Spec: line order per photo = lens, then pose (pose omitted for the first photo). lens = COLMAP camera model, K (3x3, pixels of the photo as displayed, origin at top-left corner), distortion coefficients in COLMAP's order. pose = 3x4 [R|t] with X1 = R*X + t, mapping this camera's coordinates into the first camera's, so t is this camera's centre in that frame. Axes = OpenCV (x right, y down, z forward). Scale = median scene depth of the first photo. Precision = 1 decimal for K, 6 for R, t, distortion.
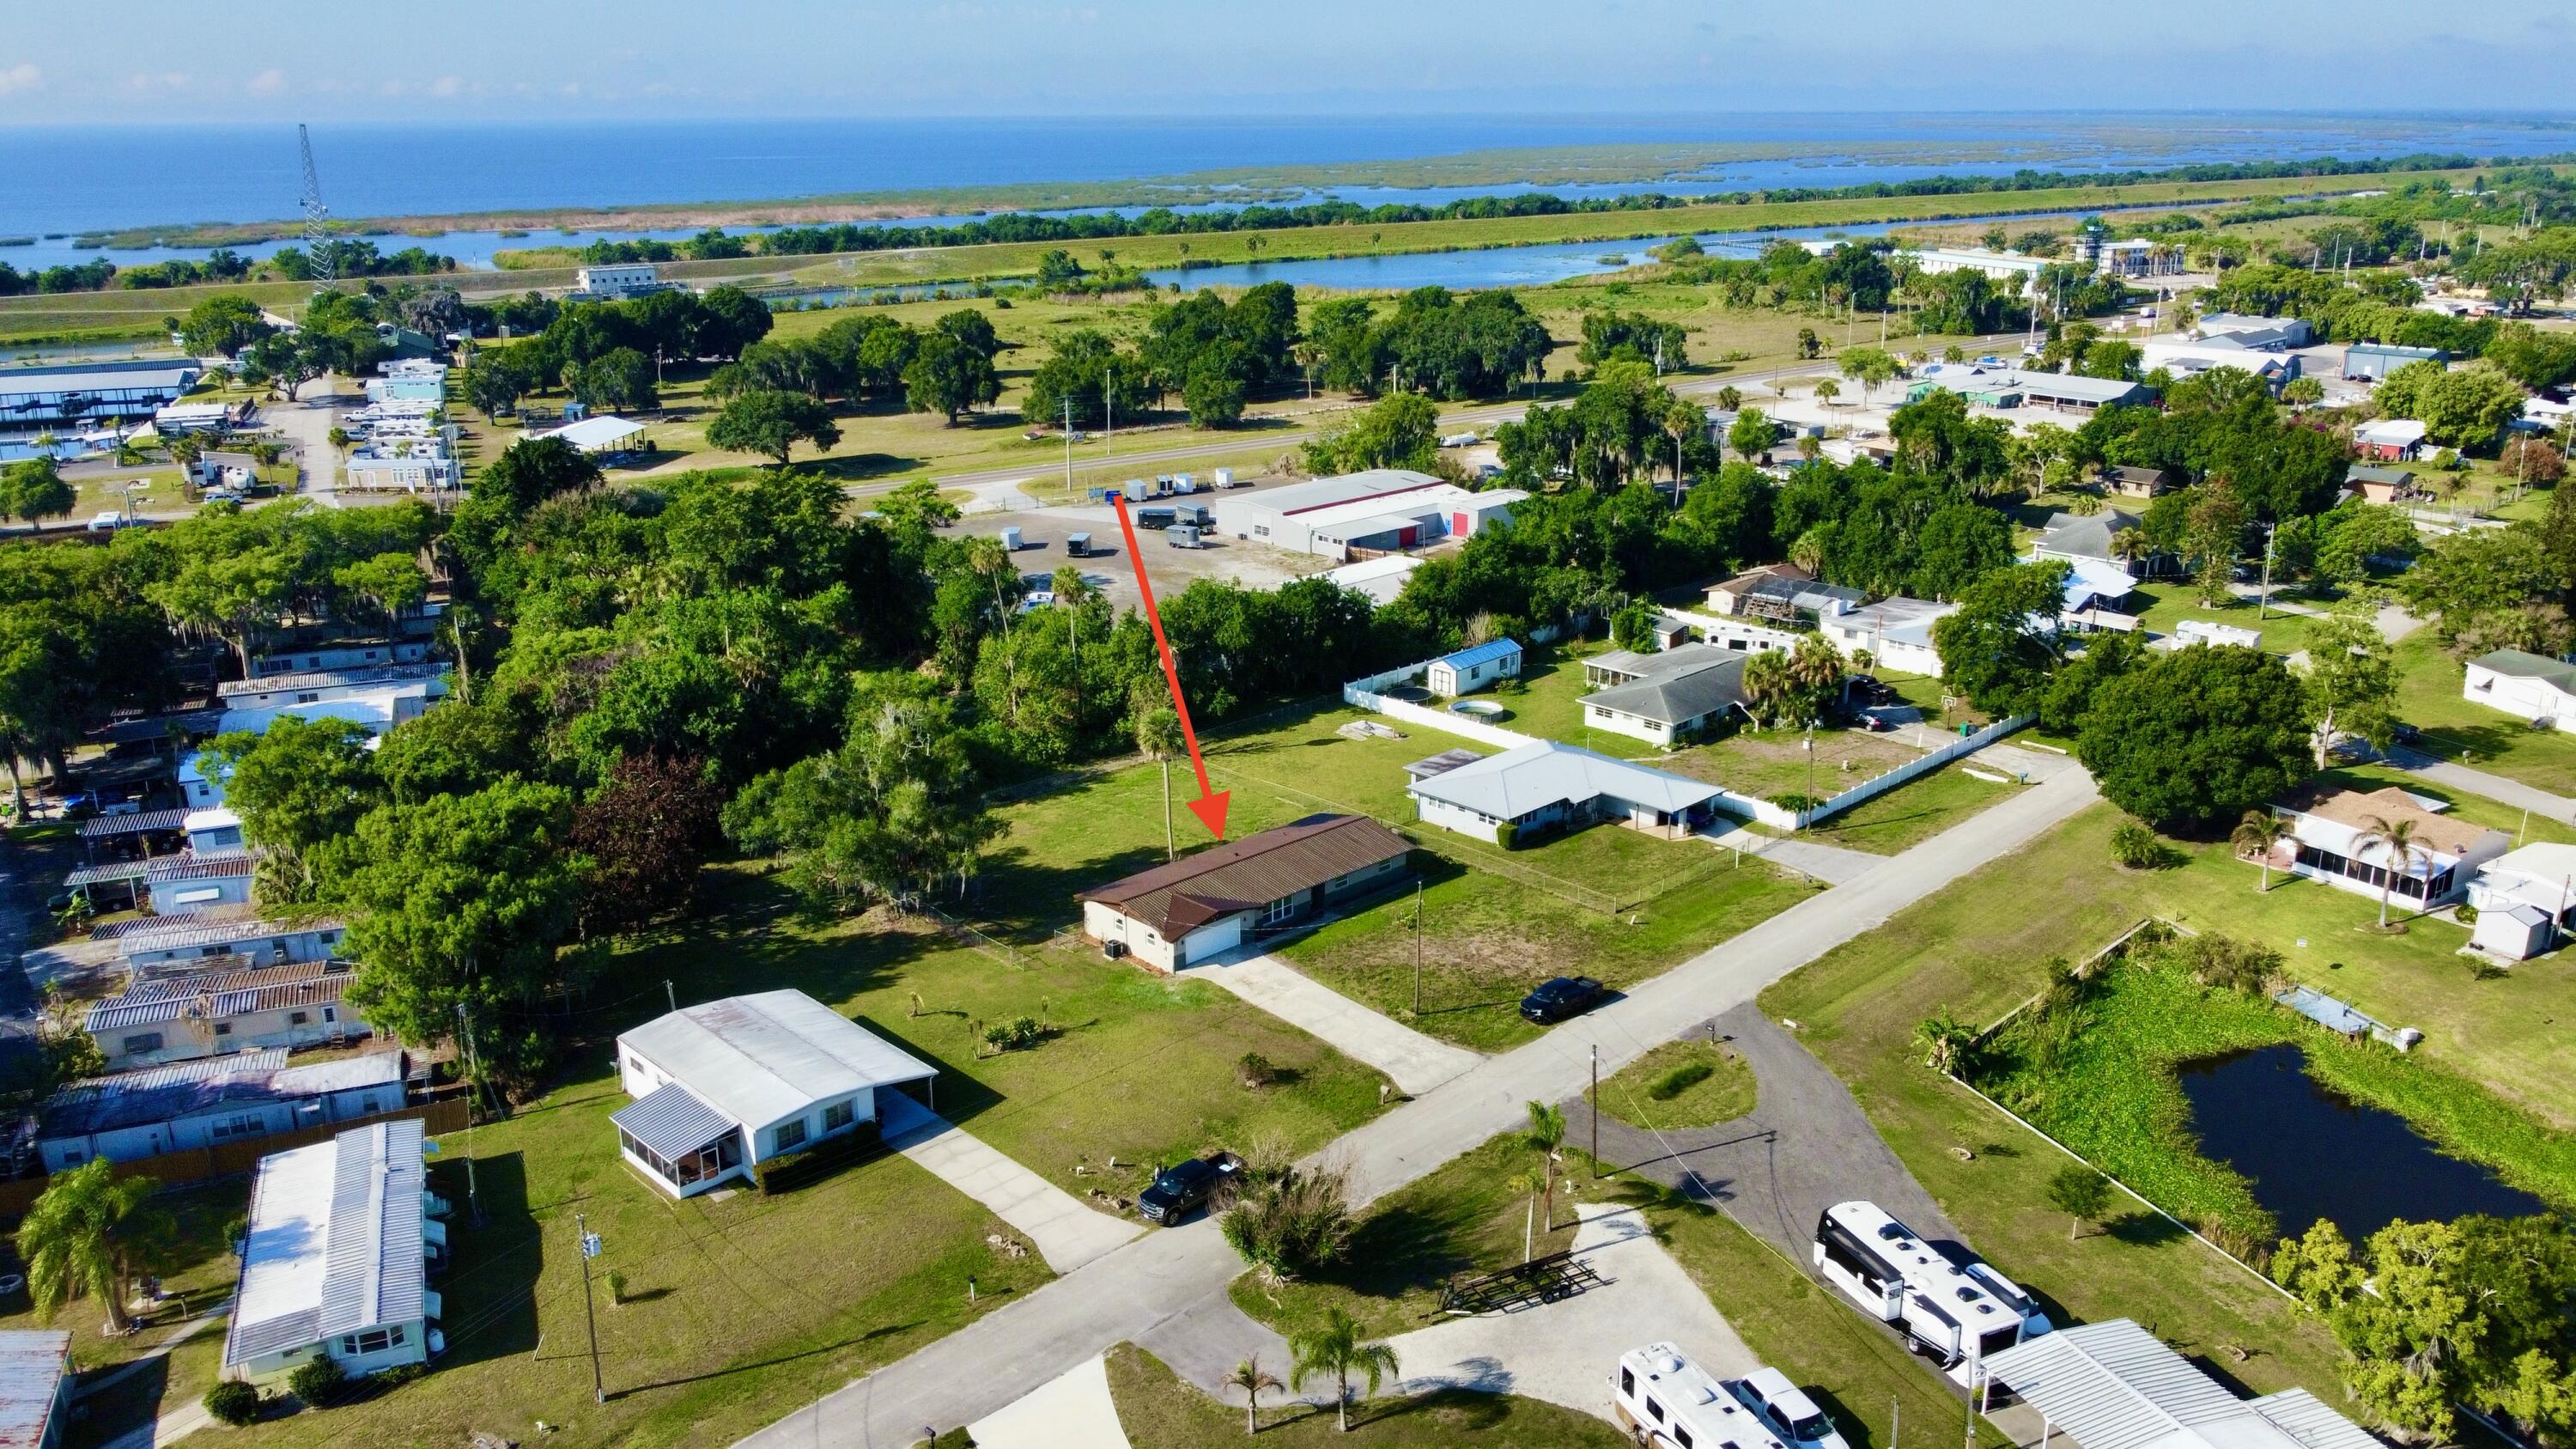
lens RADIAL K [[1954.7, 0, 1283.1], [0, 1954.7, 719.9], [0, 0, 1]] dist [-0.002692, -0.002484]
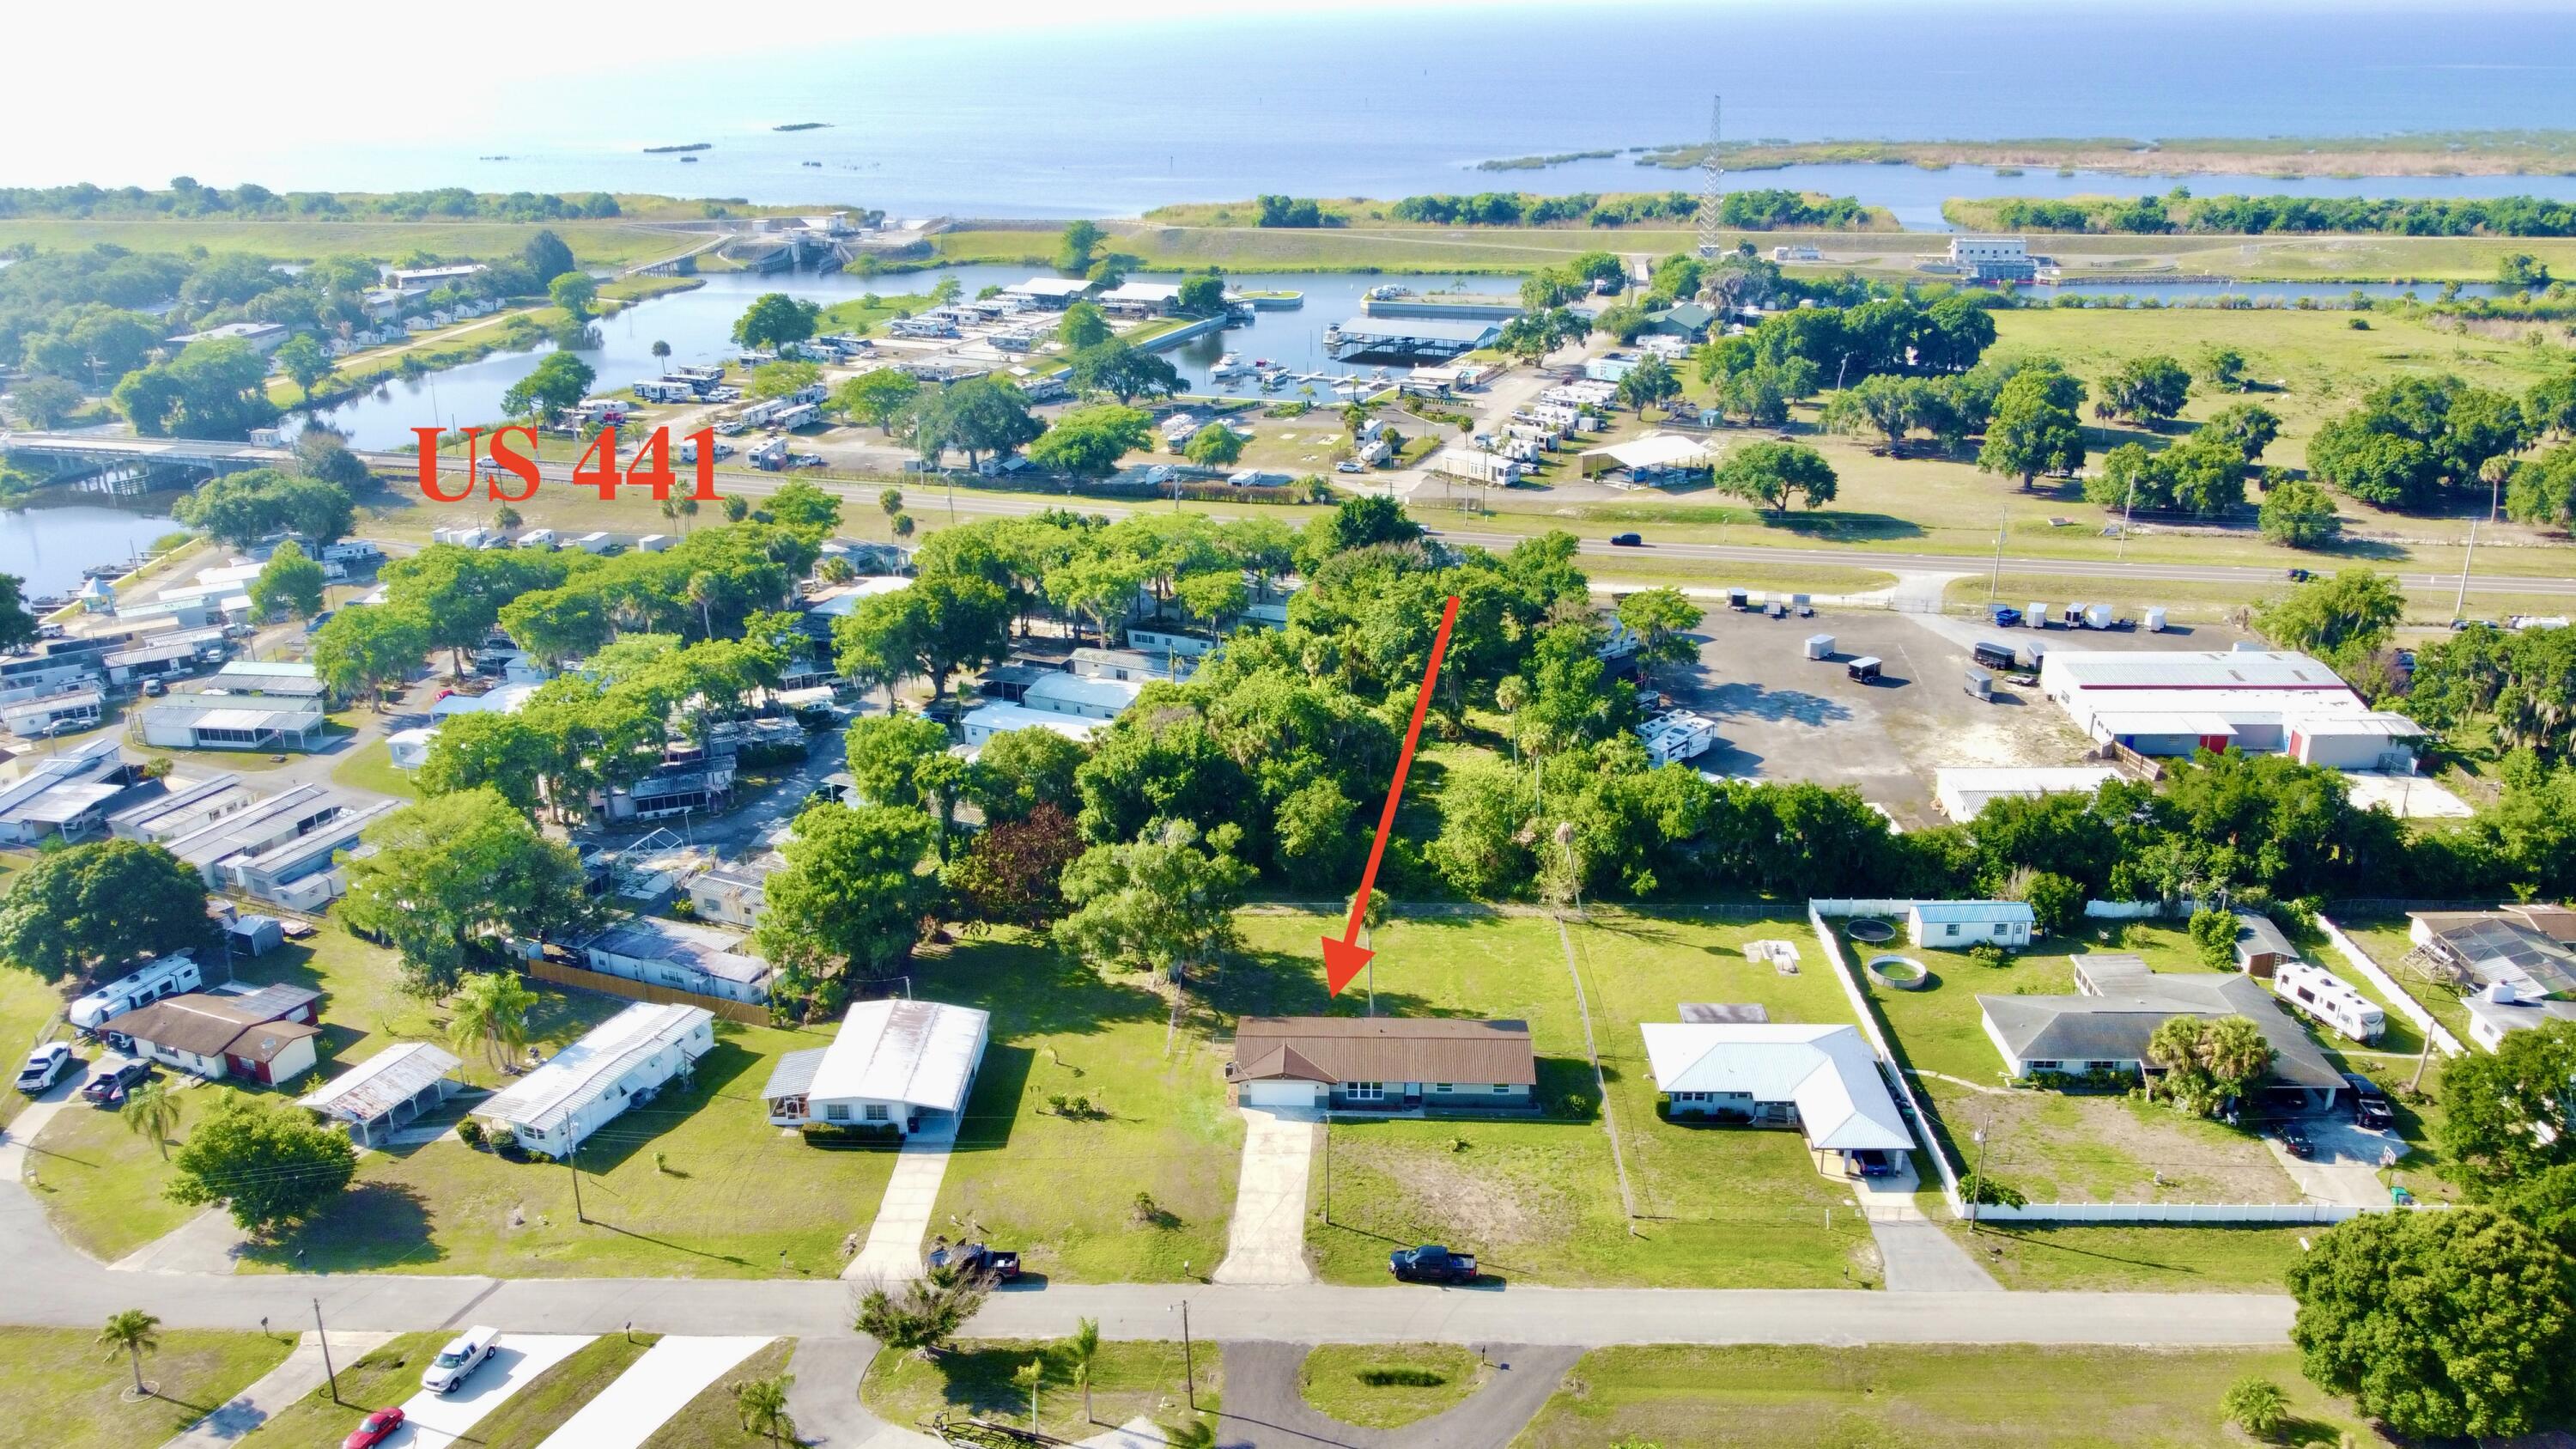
lens RADIAL K [[1954.7, 0, 1285.7], [0, 1954.7, 717.5], [0, 0, 1]] dist [-0.002692, -0.002484]
pose [[0.699530, 0.247270, -0.670459, 0.536910], [-0.209895, 0.967938, 0.137987, -0.207628], [0.683083, 0.044200, 0.729002, 0.098904]]
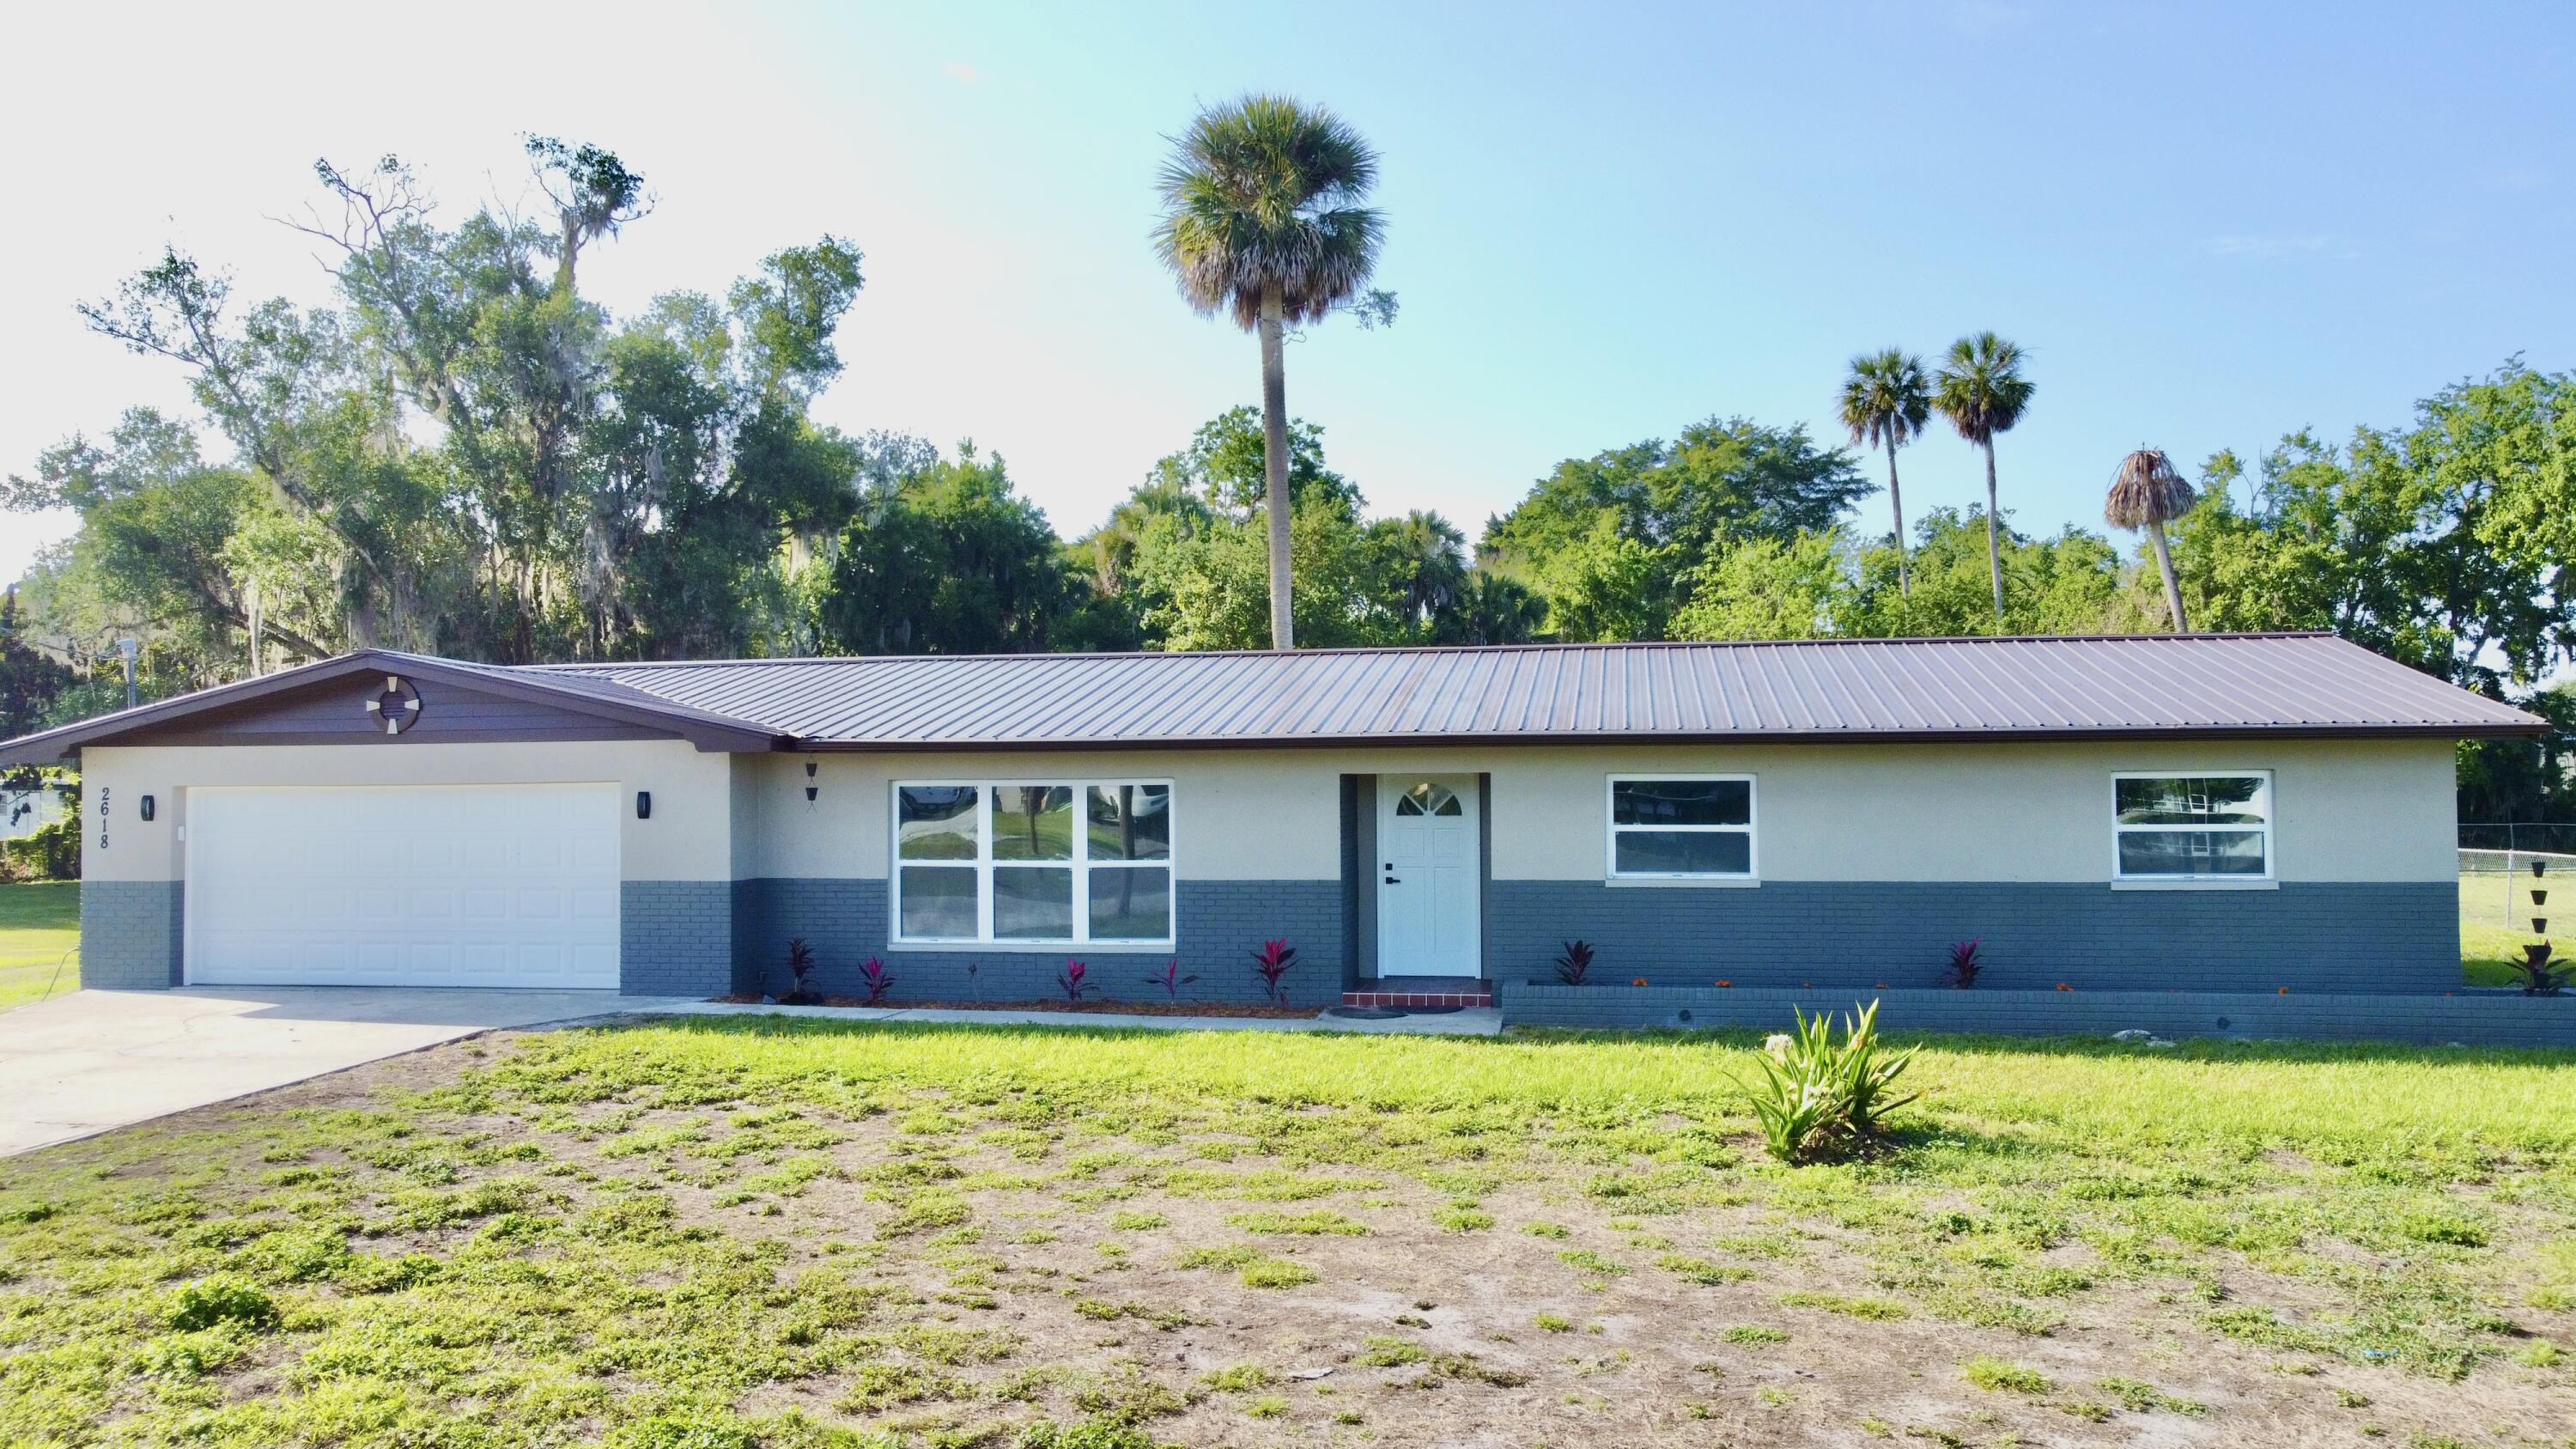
lens RADIAL K [[1954.7, 0, 1288.4], [0, 1954.7, 723.7], [0, 0, 1]] dist [-0.002692, -0.002484]
pose [[0.600106, -0.020334, -0.799662, 0.096819], [-0.233215, 0.951800, -0.199218, 0.088531], [0.765169, 0.306045, 0.566439, 0.737692]]
